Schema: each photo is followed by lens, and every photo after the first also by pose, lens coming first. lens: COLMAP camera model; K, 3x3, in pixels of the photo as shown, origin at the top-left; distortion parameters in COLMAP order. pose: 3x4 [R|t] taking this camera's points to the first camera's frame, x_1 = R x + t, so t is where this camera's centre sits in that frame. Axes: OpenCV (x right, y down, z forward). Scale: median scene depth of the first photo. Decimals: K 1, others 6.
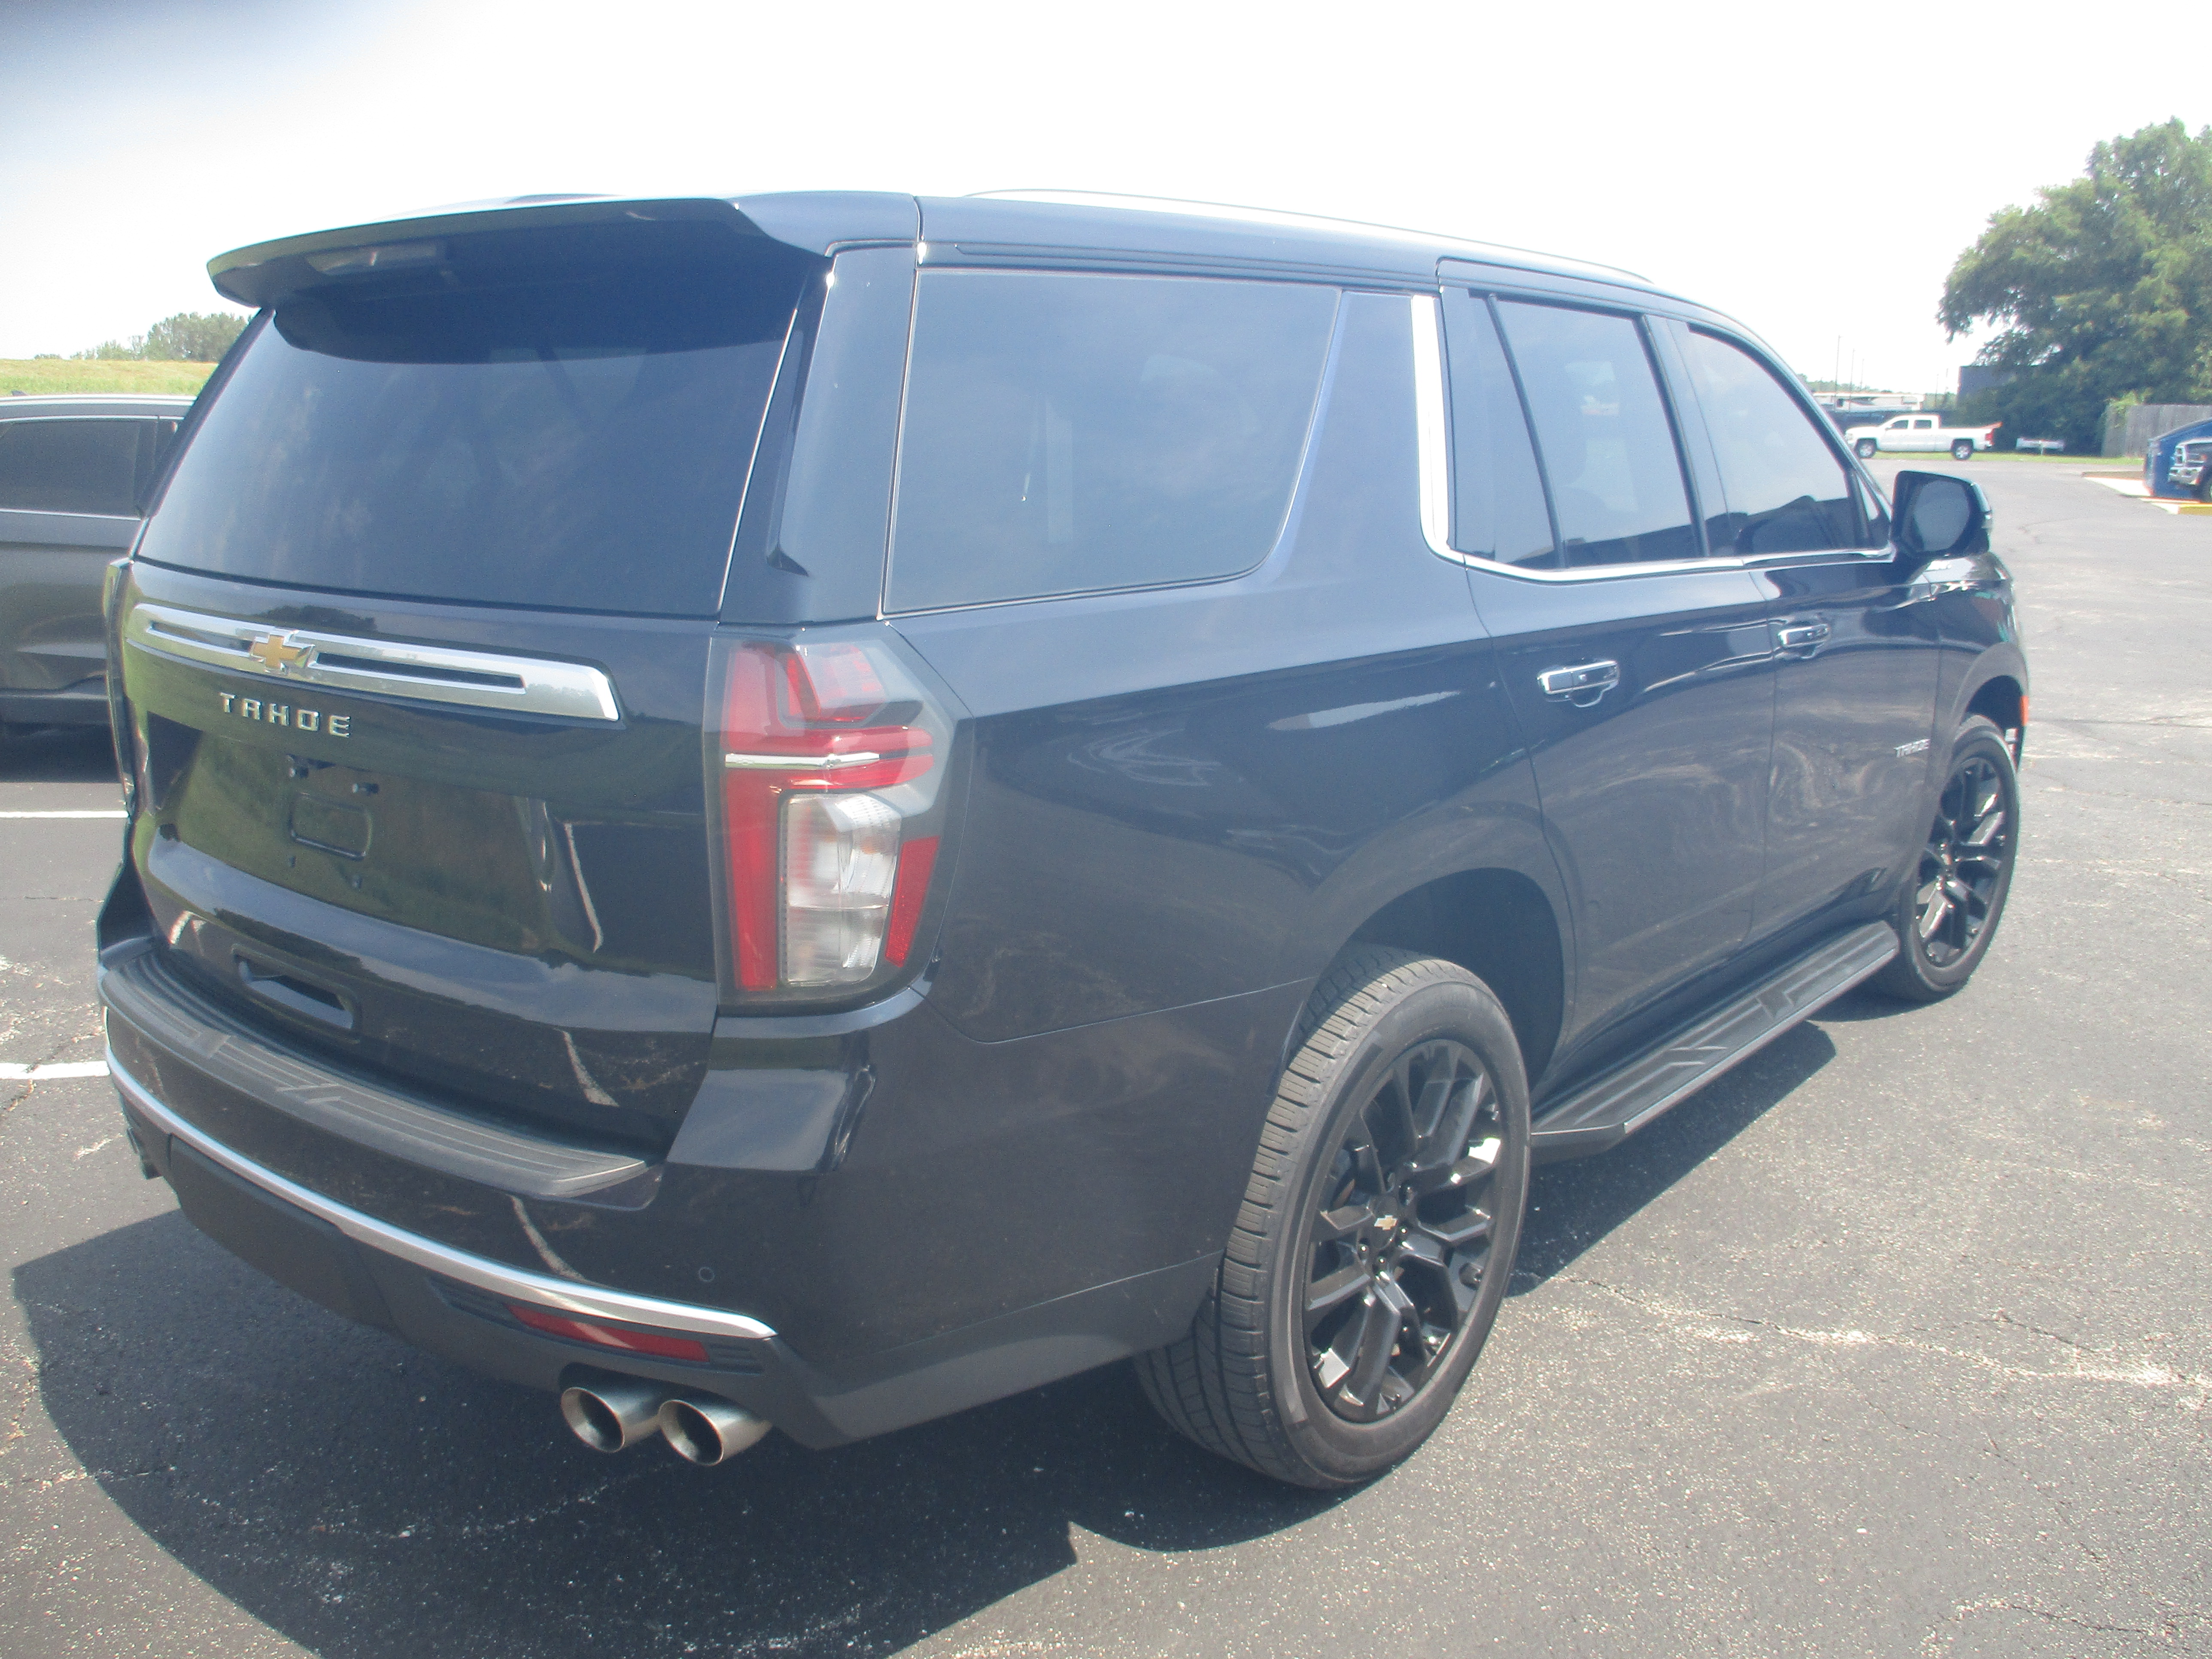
lens RADIAL K [[1816.4, 0, 1101.6], [0, 1816.4, 832.2], [0, 0, 1]] dist [-0.037098, 0.006306]
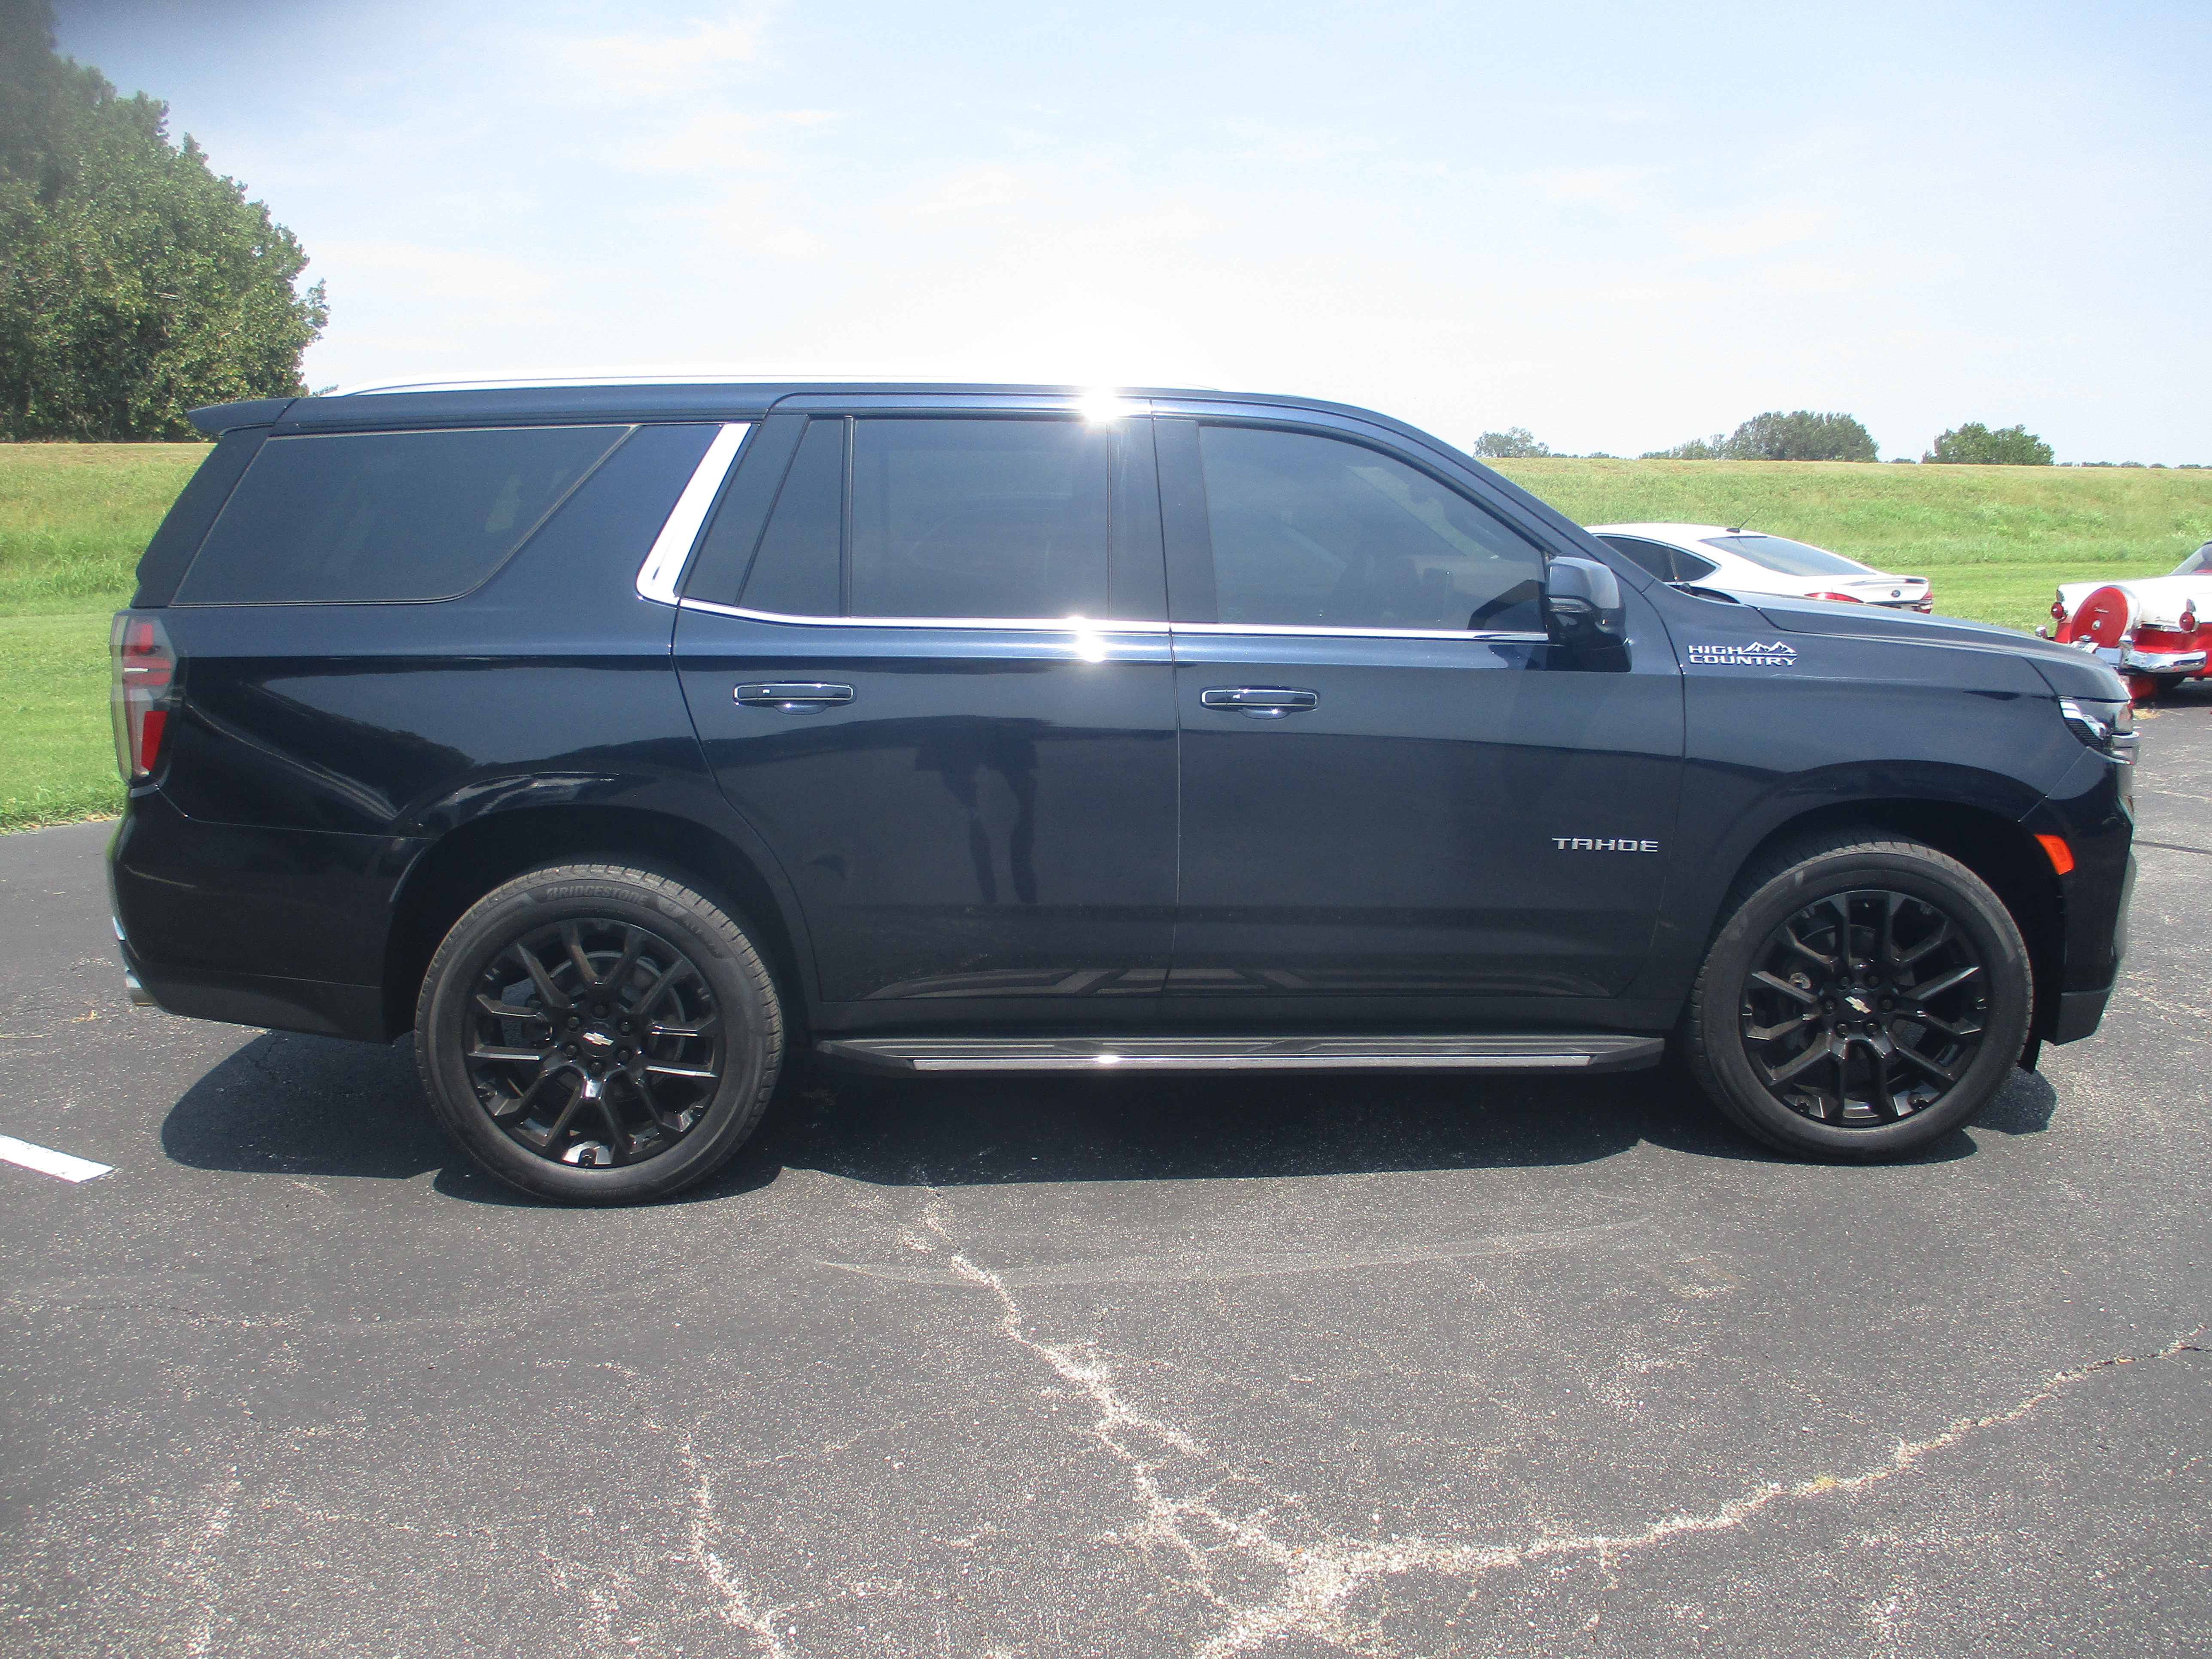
lens RADIAL K [[1816.4, 0, 1117.0], [0, 1816.4, 836.5], [0, 0, 1]] dist [-0.037098, 0.006306]
pose [[0.677167, 0.117167, -0.726441, 0.970055], [-0.150838, 0.988380, 0.018808, -0.027690], [0.720204, 0.096838, 0.686971, 0.168978]]
